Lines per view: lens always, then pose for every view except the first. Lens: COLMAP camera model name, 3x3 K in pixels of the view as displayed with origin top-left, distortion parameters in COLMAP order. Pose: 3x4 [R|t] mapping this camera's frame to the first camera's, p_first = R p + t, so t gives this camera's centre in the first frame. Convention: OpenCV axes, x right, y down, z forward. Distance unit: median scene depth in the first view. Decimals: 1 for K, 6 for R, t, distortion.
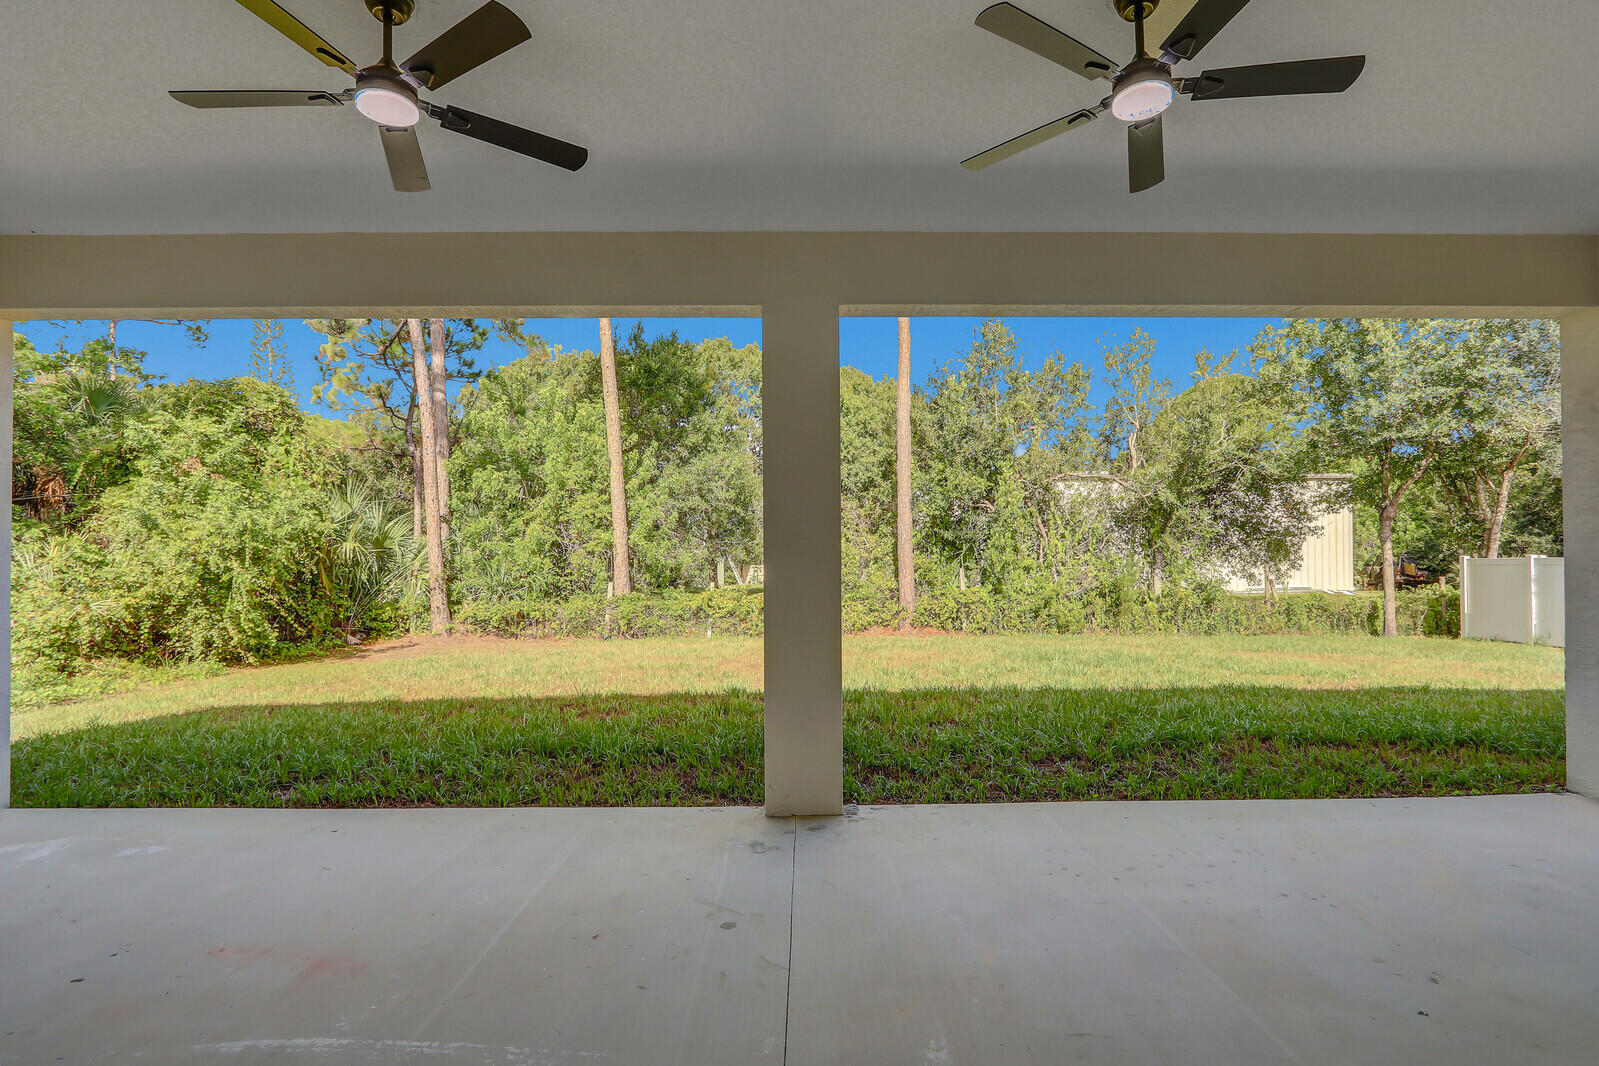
lens RADIAL K [[757.5, 0, 805.1], [0, 757.5, 559.3], [0, 0, 1]] dist [-0.020472, 0.000141]
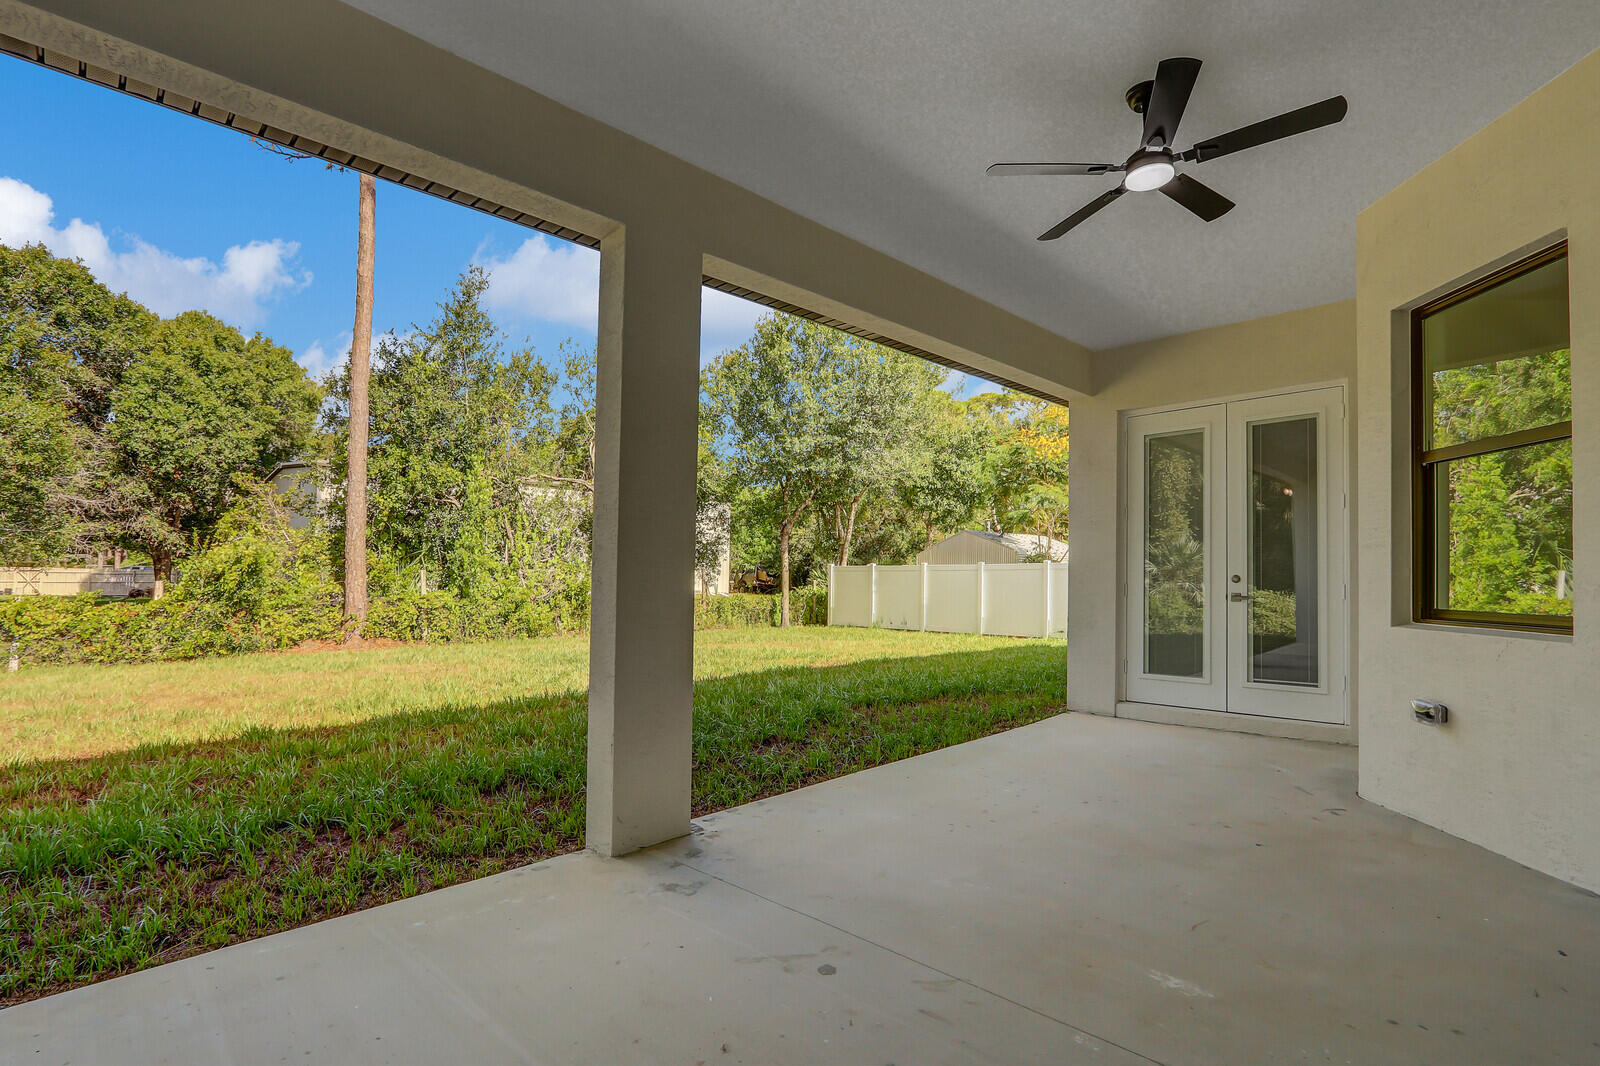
lens RADIAL K [[758.0, 0, 805.6], [0, 758.0, 559.3], [0, 0, 1]] dist [-0.020472, 0.000141]
pose [[0.719326, 0.019245, 0.694407, -0.085734], [-0.013433, 0.999815, -0.013794, 0.005651], [-0.694543, 0.000594, 0.719451, 0.051240]]
